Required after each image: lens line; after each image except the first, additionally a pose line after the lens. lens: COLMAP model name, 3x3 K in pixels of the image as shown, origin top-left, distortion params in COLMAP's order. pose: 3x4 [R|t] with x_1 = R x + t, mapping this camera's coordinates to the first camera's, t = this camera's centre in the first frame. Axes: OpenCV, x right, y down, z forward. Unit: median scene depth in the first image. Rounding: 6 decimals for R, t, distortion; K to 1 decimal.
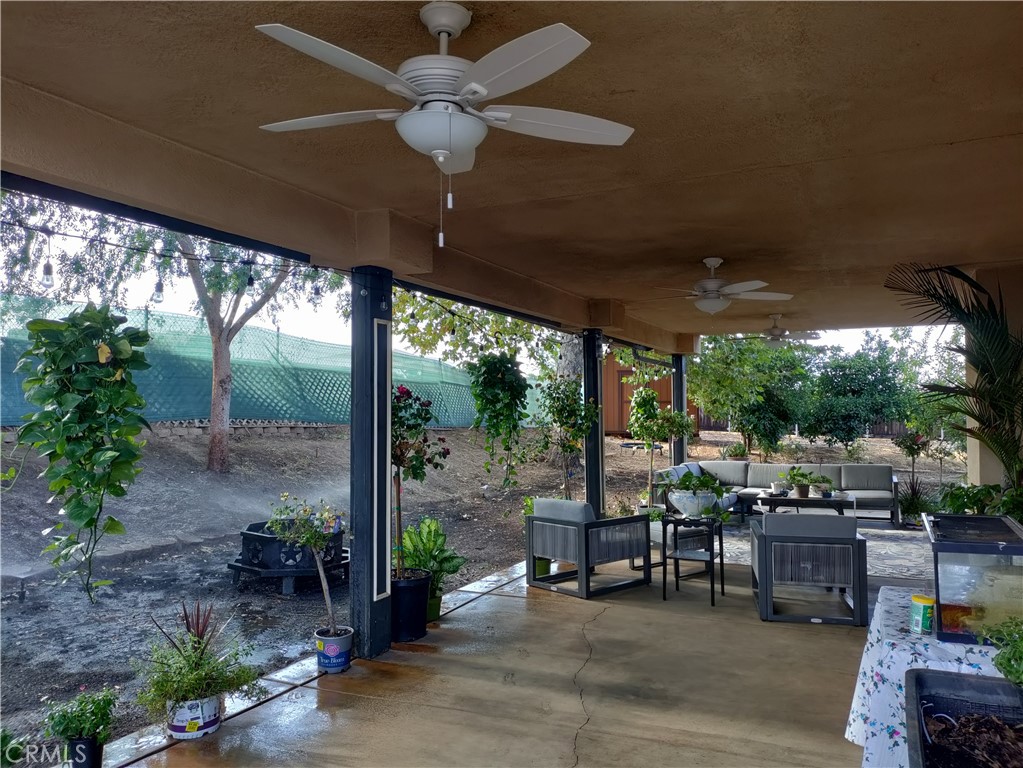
lens RADIAL K [[750.2, 0, 517.6], [0, 750.2, 383.6], [0, 0, 1]] dist [0.076948, -0.106079]
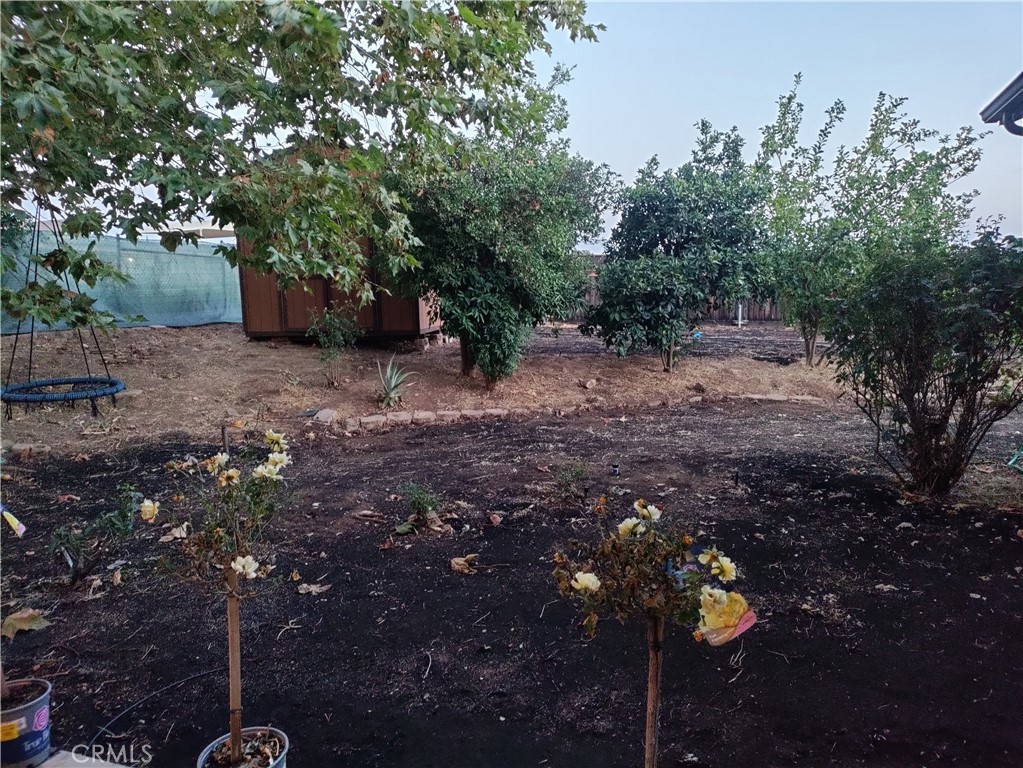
lens RADIAL K [[750.2, 0, 517.6], [0, 750.2, 383.6], [0, 0, 1]] dist [0.076948, -0.106079]
pose [[0.995946, -0.039035, 0.081045, 0.289657], [0.026253, 0.987850, 0.153179, 0.021019], [-0.086040, -0.150430, 0.984869, 0.491395]]
